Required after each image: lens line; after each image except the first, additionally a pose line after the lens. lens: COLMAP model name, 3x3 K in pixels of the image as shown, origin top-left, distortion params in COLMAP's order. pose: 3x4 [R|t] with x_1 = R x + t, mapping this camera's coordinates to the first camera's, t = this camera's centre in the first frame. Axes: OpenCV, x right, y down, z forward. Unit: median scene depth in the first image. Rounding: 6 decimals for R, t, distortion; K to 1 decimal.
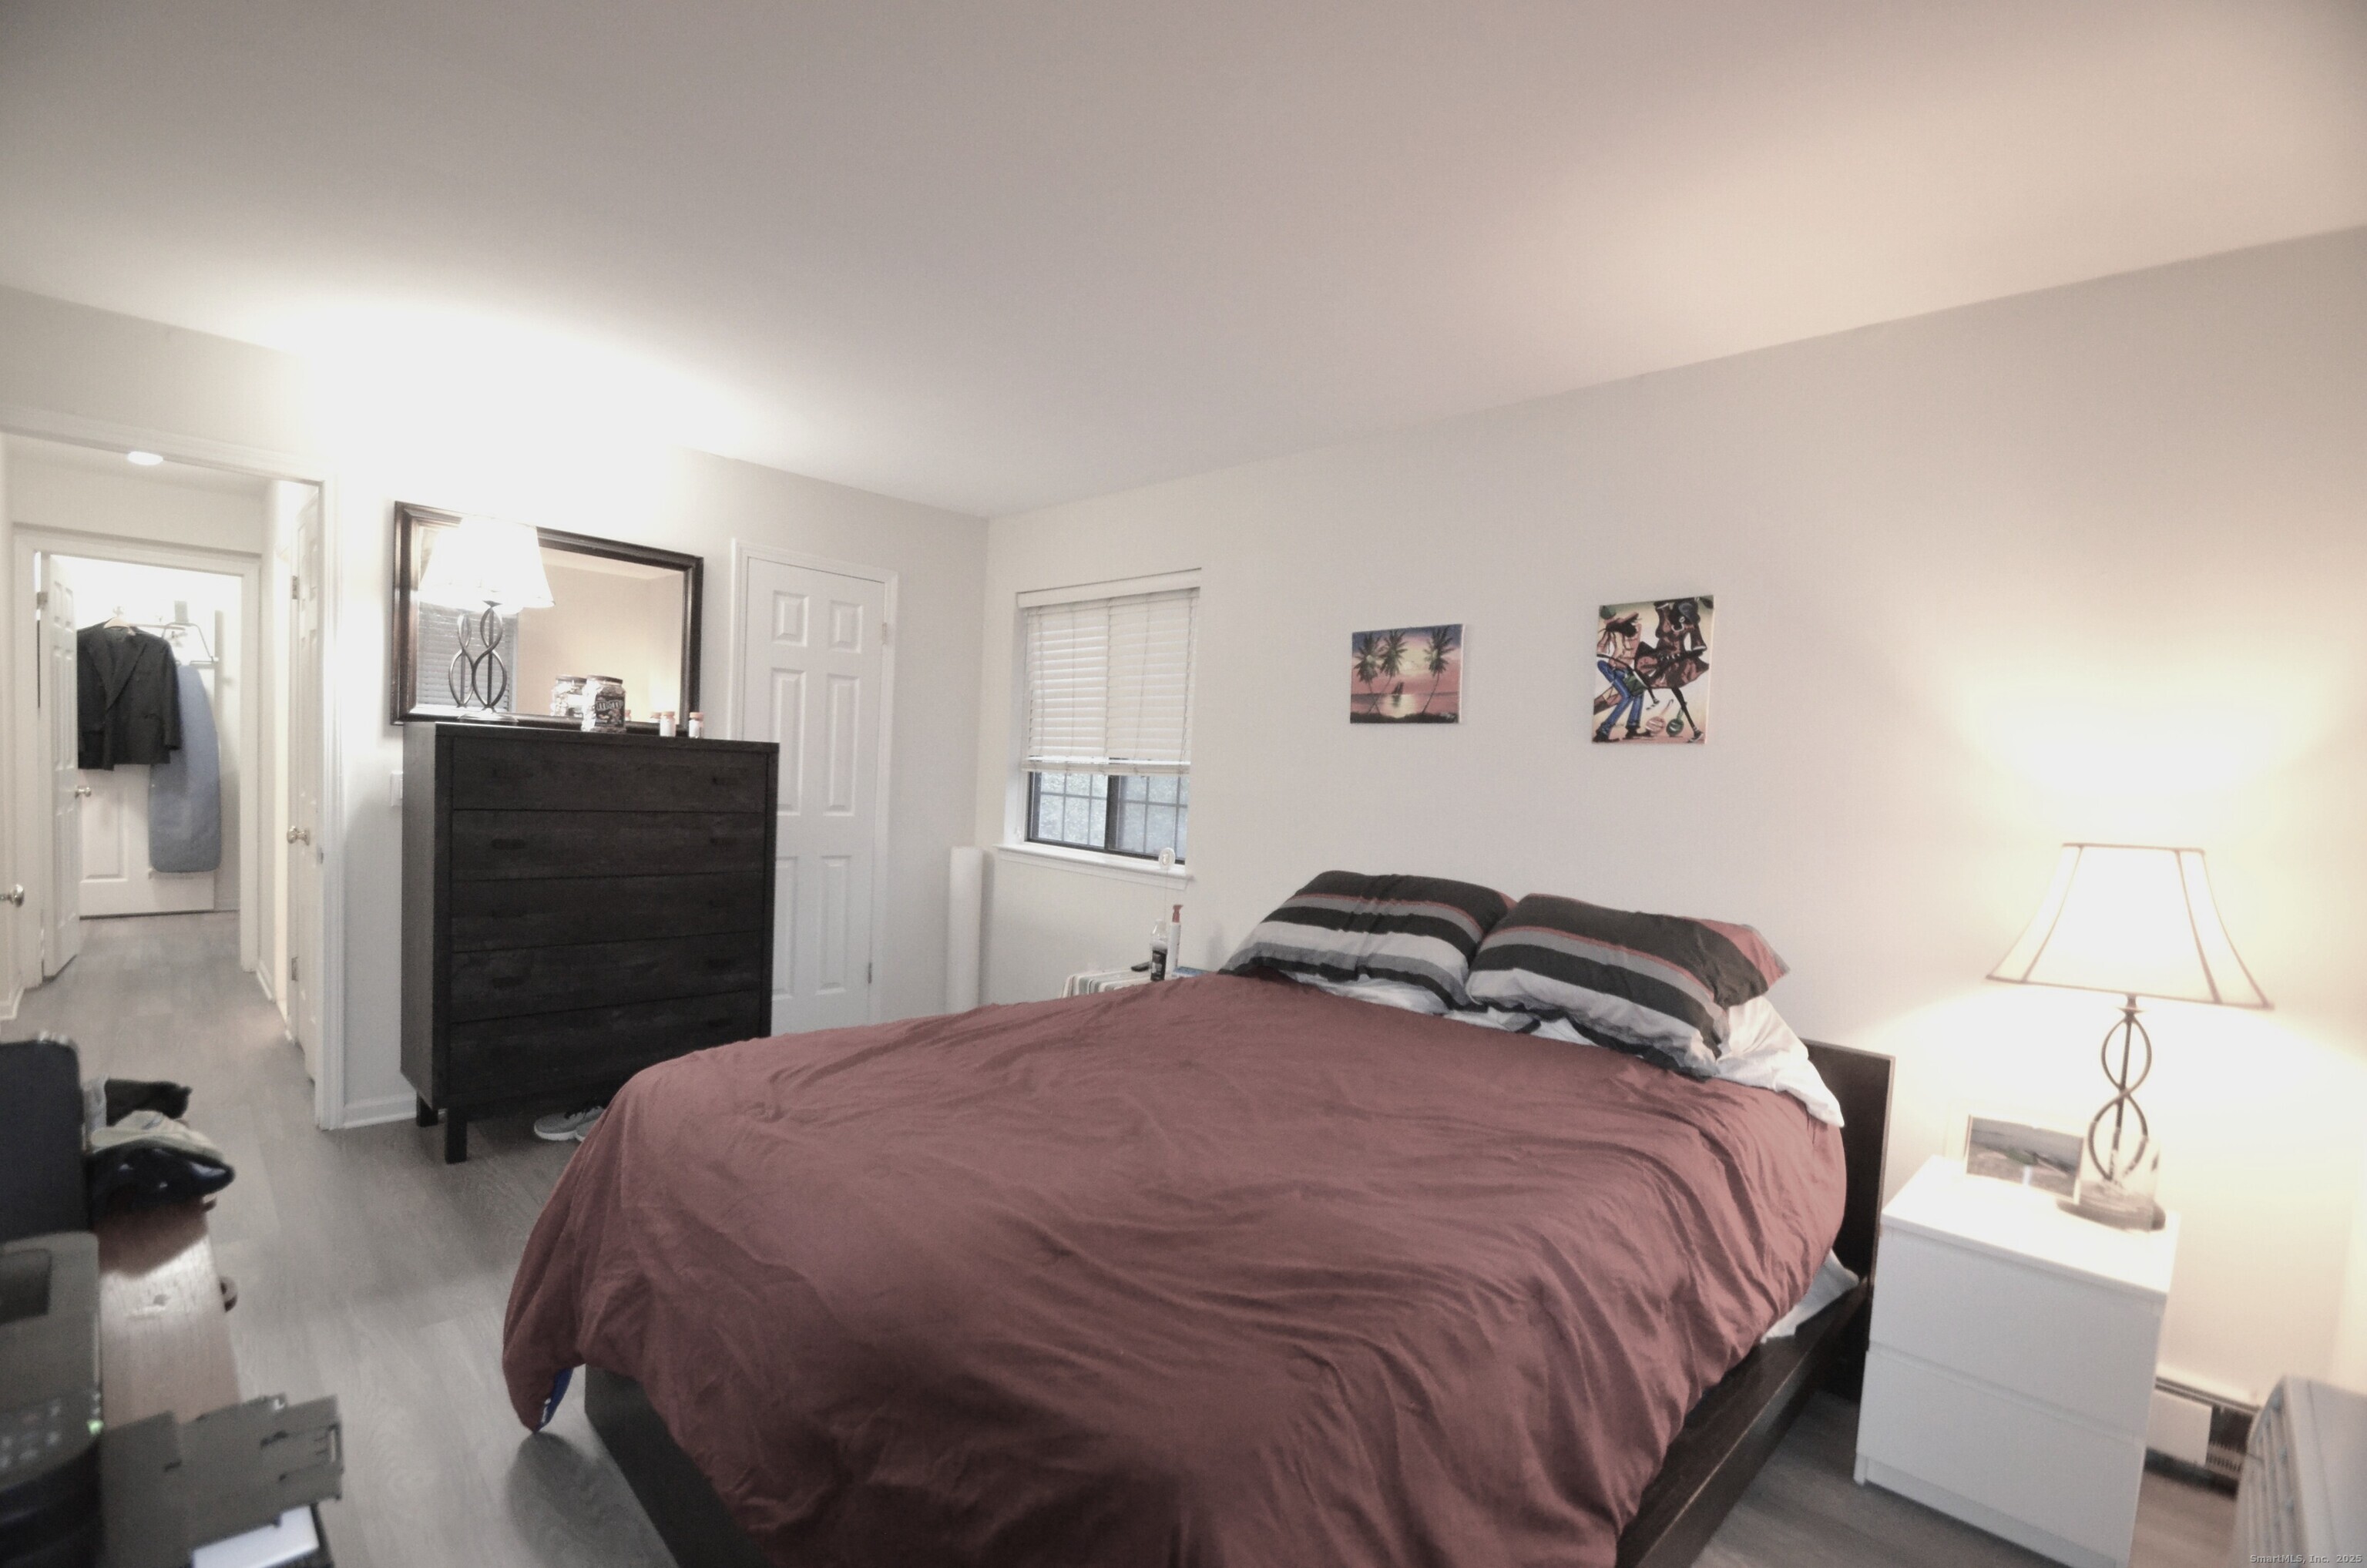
lens RADIAL K [[1032.8, 0, 1183.5], [0, 1032.8, 784.0], [0, 0, 1]] dist [-0.000291, -0.000219]
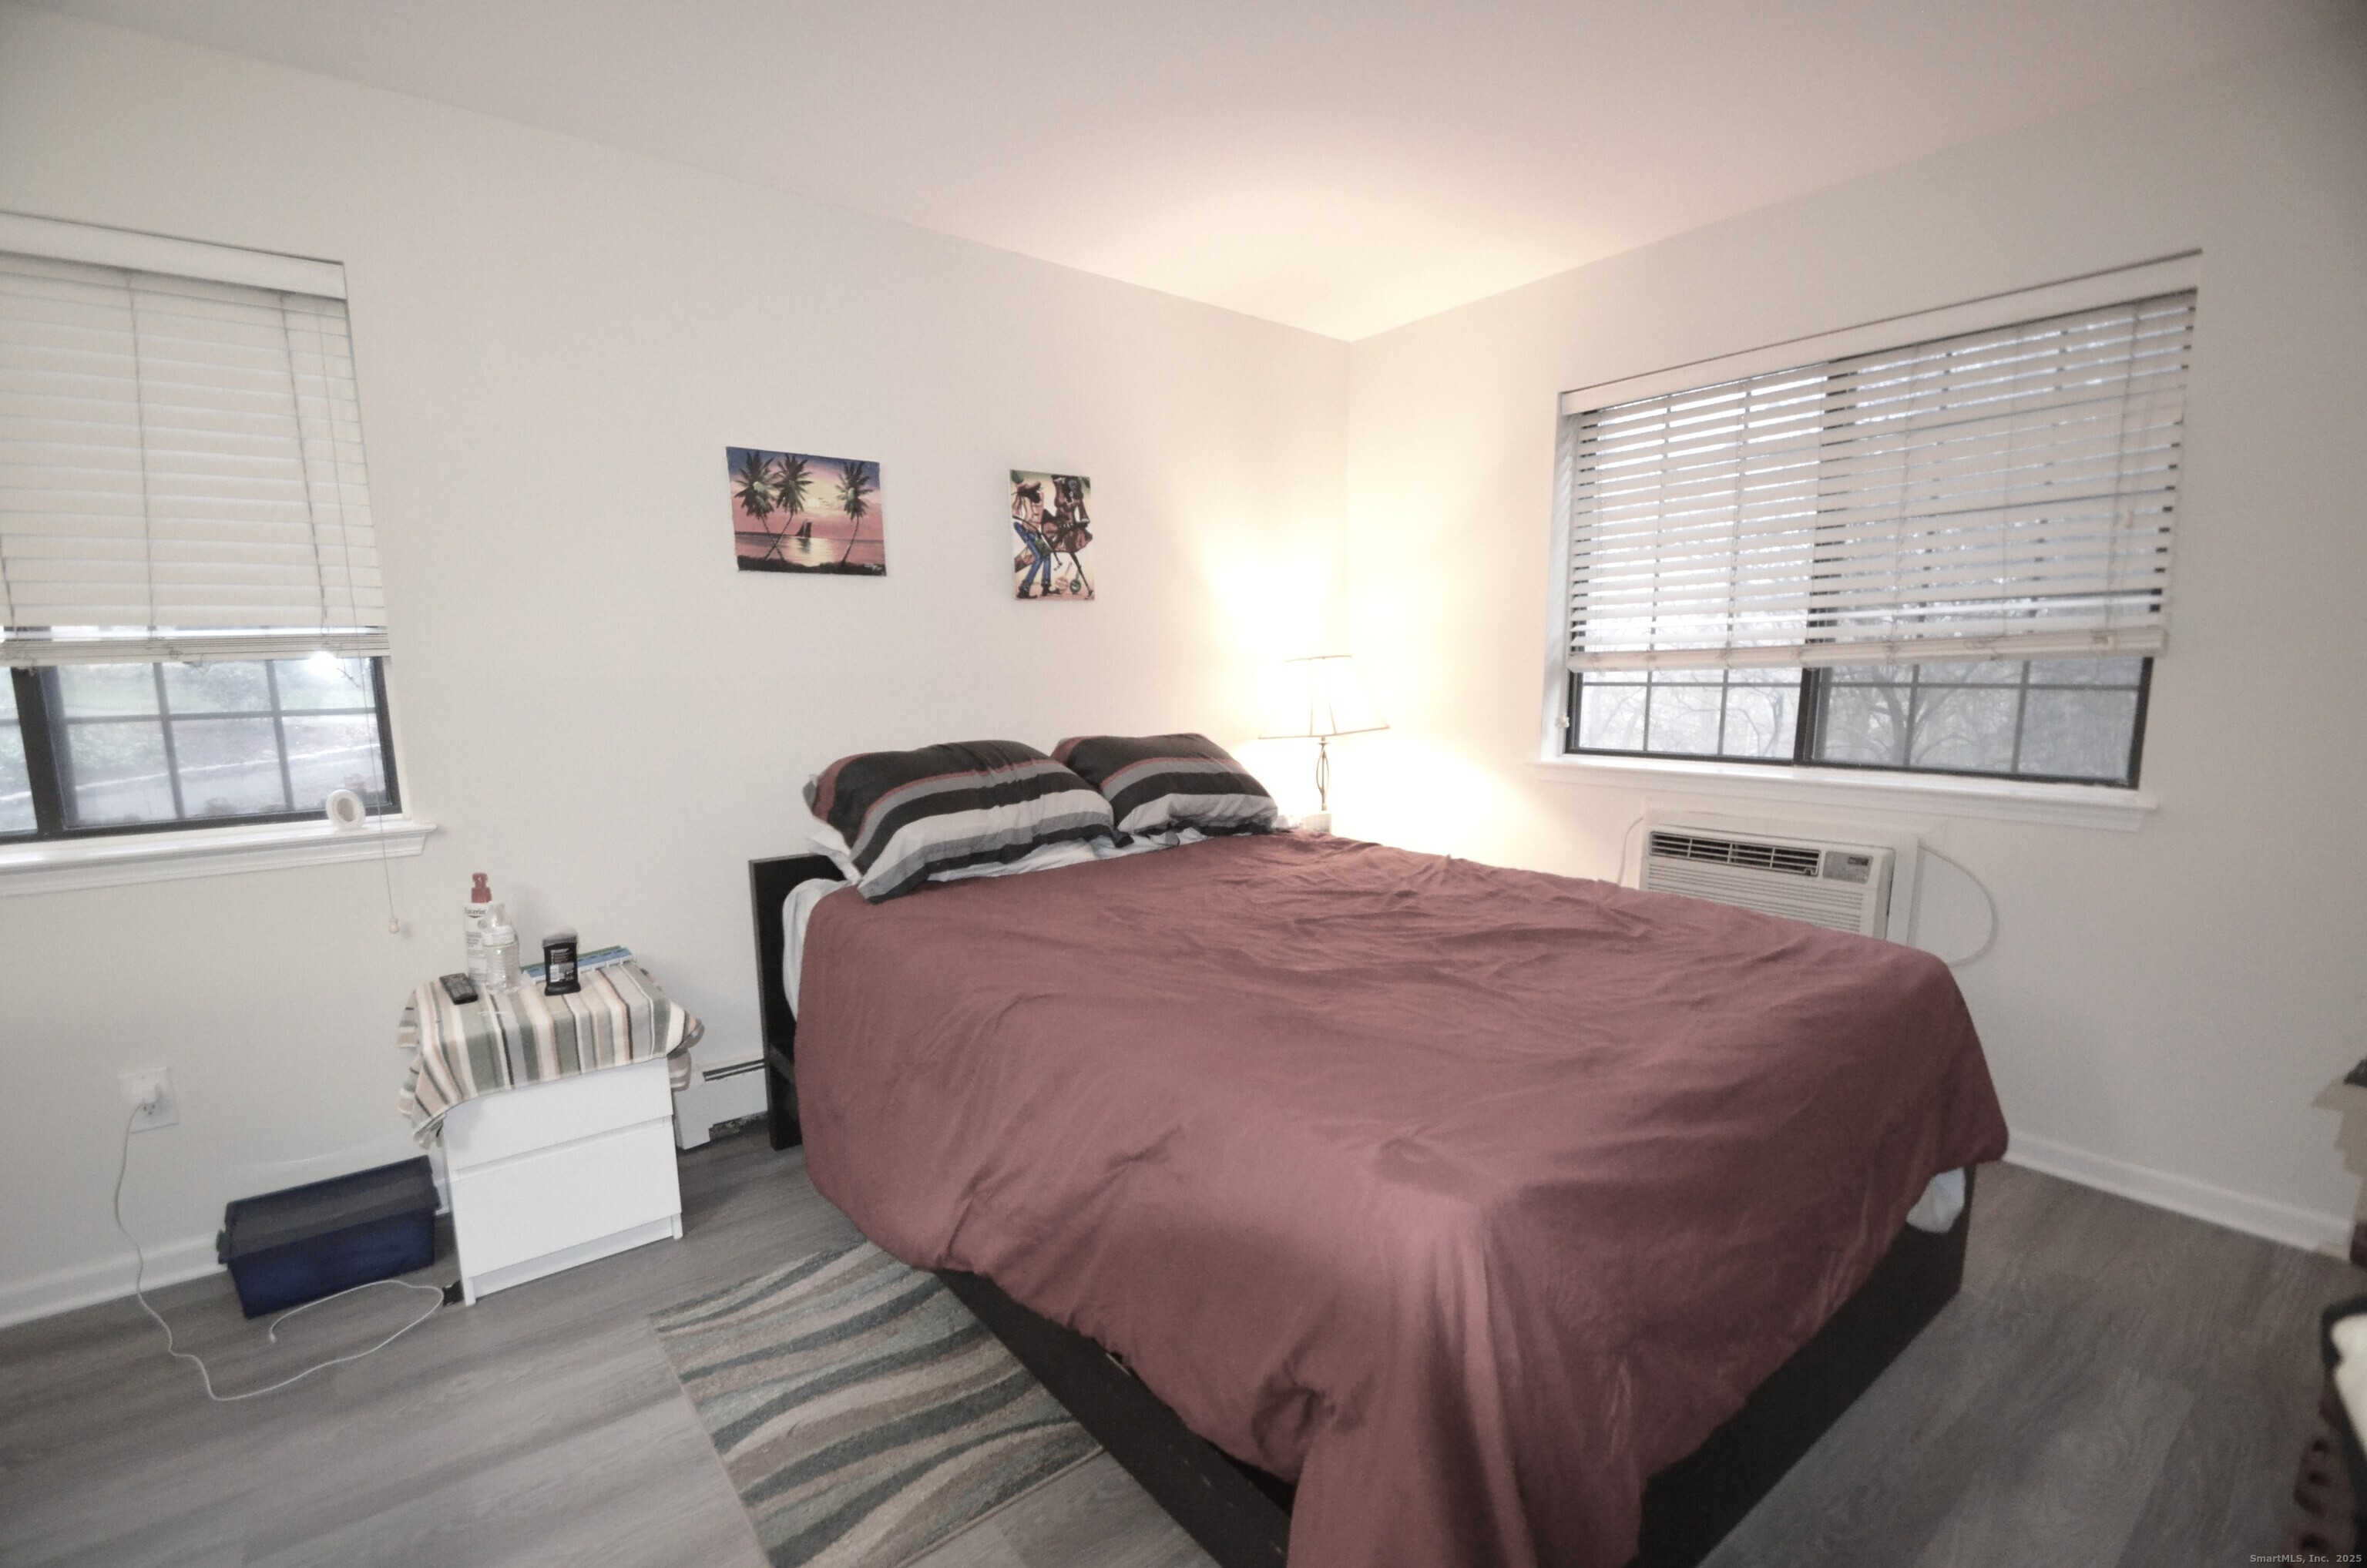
lens RADIAL K [[1032.8, 0, 1183.5], [0, 1032.8, 784.0], [0, 0, 1]] dist [-0.000291, -0.000219]
pose [[0.102913, -0.164848, 0.980935, -0.693469], [0.038242, 0.986098, 0.161703, -0.017289], [-0.993955, 0.020871, 0.107786, 0.721705]]
